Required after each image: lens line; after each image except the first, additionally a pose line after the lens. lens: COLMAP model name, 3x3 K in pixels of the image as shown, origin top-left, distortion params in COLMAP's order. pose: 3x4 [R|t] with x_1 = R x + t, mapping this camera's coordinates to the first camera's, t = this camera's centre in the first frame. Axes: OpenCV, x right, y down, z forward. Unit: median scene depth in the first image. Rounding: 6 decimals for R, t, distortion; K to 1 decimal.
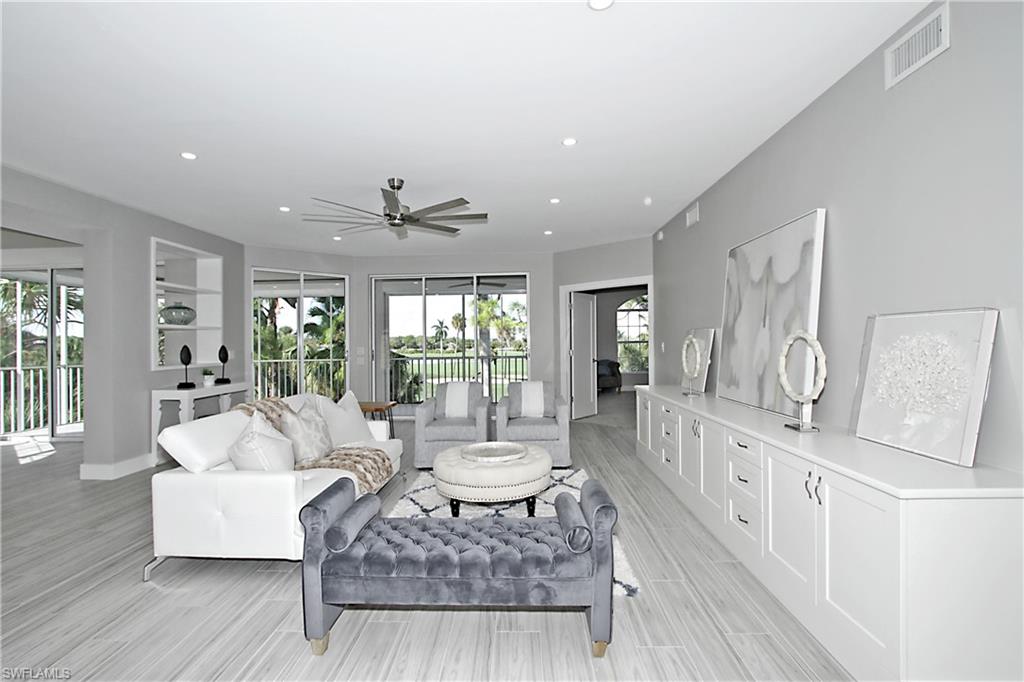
lens RADIAL K [[464.0, 0, 510.6], [0, 464.0, 325.6], [0, 0, 1]] dist [-0.015593, 0.000028]
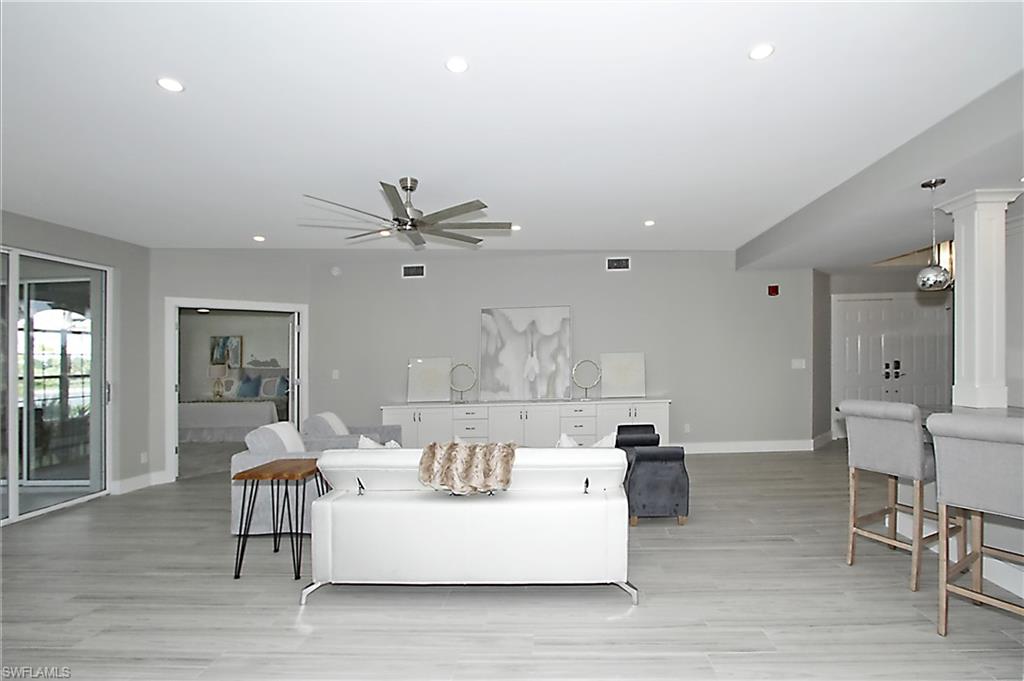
lens RADIAL K [[473.8, 0, 546.0], [0, 473.8, 364.2], [0, 0, 1]] dist [-0.017057, 0.000288]
pose [[0.015794, 0.002580, 0.999872, -1.120132], [-0.007548, 0.999968, -0.002461, 0.030981], [-0.999847, -0.007508, 0.015813, 0.711586]]
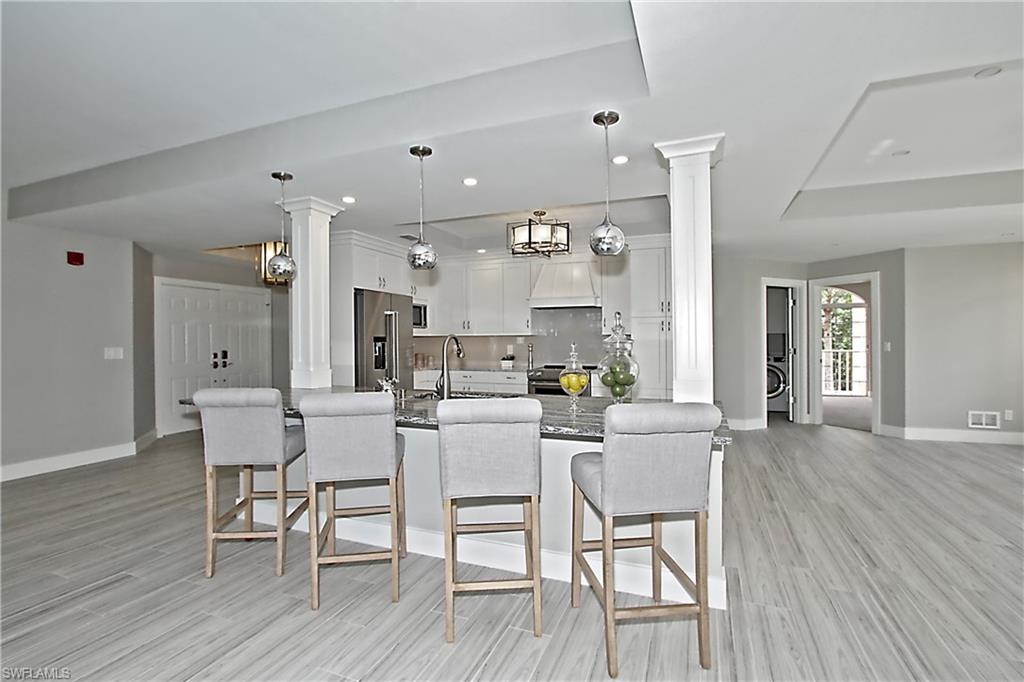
lens RADIAL K [[455.2, 0, 511.6], [0, 455.2, 358.6], [0, 0, 1]] dist [-0.015667, 0.000326]
pose [[-0.941404, 0.005879, 0.337230, -0.990624], [0.005530, 0.999983, -0.001995, 0.041901], [-0.337236, -0.000013, -0.941420, 0.689982]]
